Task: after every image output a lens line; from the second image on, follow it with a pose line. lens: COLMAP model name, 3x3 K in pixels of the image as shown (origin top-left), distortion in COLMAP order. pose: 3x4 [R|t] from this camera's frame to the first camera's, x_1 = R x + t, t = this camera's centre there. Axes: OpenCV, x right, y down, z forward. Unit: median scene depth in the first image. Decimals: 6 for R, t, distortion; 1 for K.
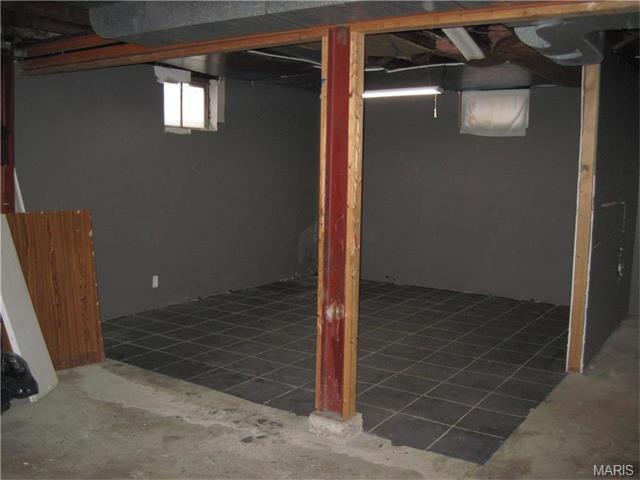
lens RADIAL K [[667.8, 0, 320.0], [0, 667.8, 240.0], [0, 0, 1]] dist [-0.171336, 0.138249]
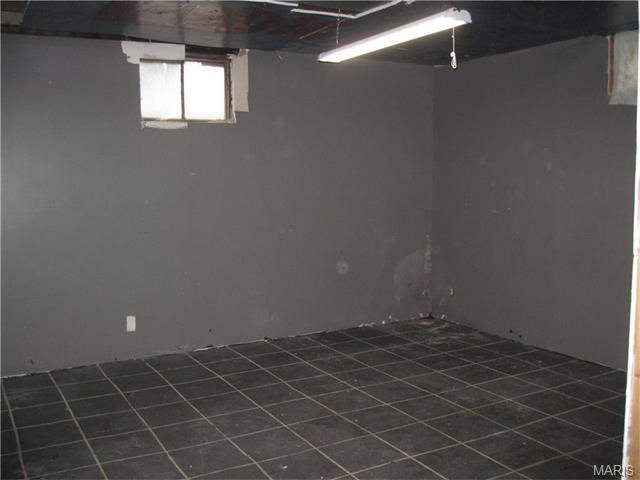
lens RADIAL K [[667.8, 0, 320.0], [0, 667.8, 240.0], [0, 0, 1]] dist [-0.171336, 0.138249]
pose [[0.886413, 0.018960, -0.462506, 0.278797], [-0.023151, 0.999726, -0.003388, -0.034425], [0.462315, 0.013711, 0.886610, 0.399960]]
